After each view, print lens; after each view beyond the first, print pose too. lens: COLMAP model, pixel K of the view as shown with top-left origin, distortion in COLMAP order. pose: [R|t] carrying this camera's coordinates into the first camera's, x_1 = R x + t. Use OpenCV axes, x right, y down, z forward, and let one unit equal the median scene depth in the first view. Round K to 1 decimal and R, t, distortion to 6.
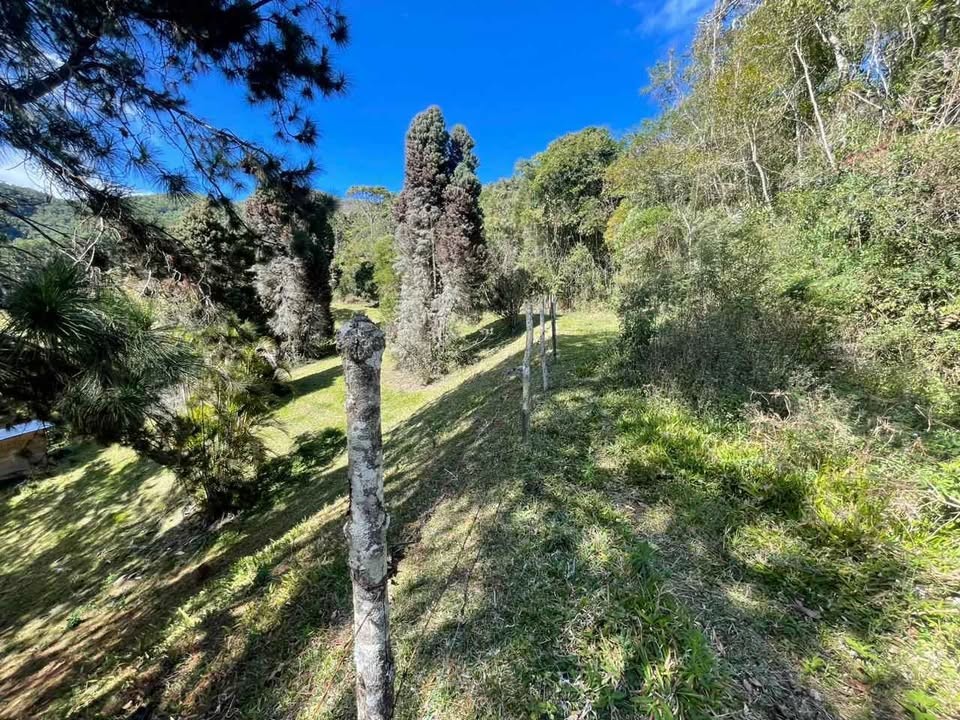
lens RADIAL K [[388.8, 0, 480.0], [0, 388.8, 360.0], [0, 0, 1]] dist [-0.000338, -0.000016]
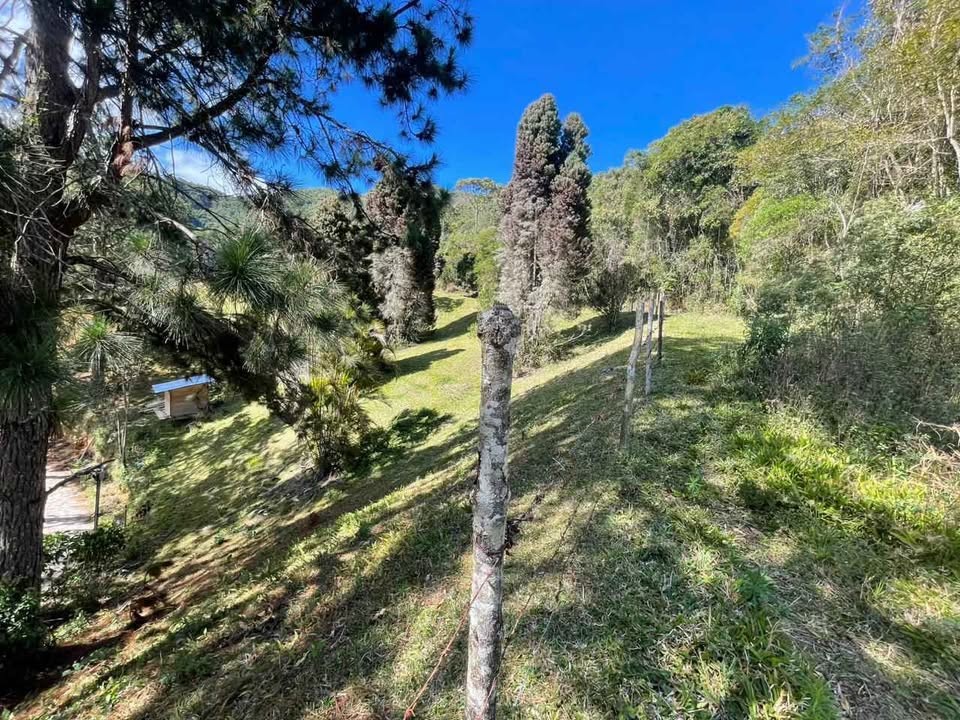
lens RADIAL K [[388.8, 0, 480.0], [0, 388.8, 360.0], [0, 0, 1]] dist [-0.000338, -0.000016]
pose [[0.969407, 0.085545, -0.230070, -0.008305], [-0.081246, 0.996298, 0.028114, 0.001290], [0.231623, -0.008562, 0.972768, -0.005531]]
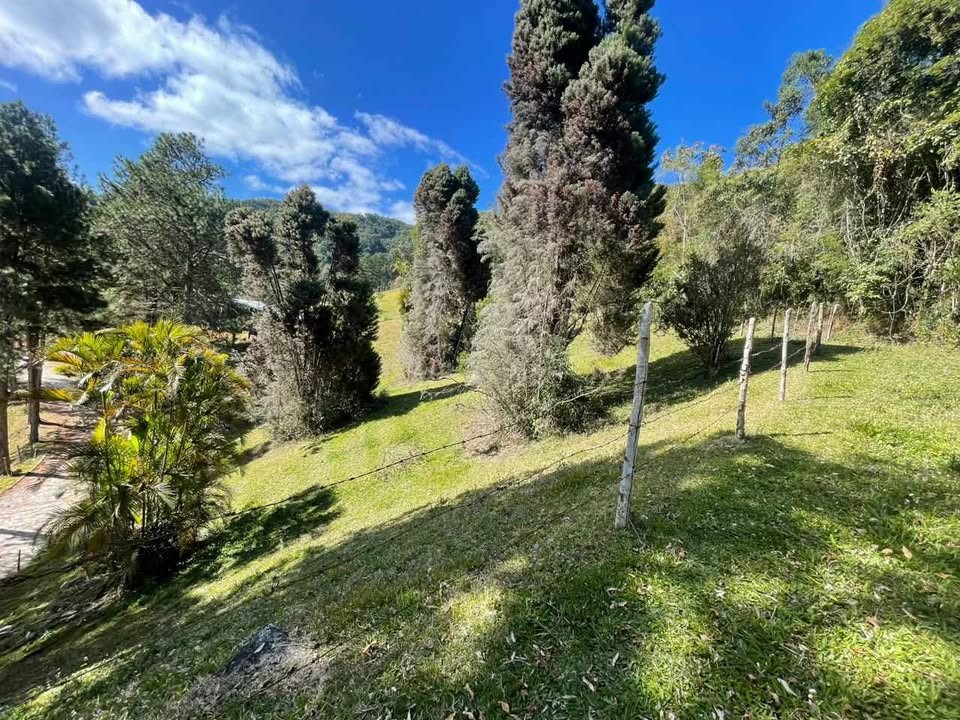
lens RADIAL K [[397.7, 0, 468.2], [0, 397.7, 356.8], [0, 0, 1]] dist [-0.003839, -0.000353]
pose [[0.803190, 0.113637, -0.584785, 0.292387], [-0.124268, 0.992003, 0.022089, -0.155248], [0.582618, 0.054929, 0.810888, 0.945919]]
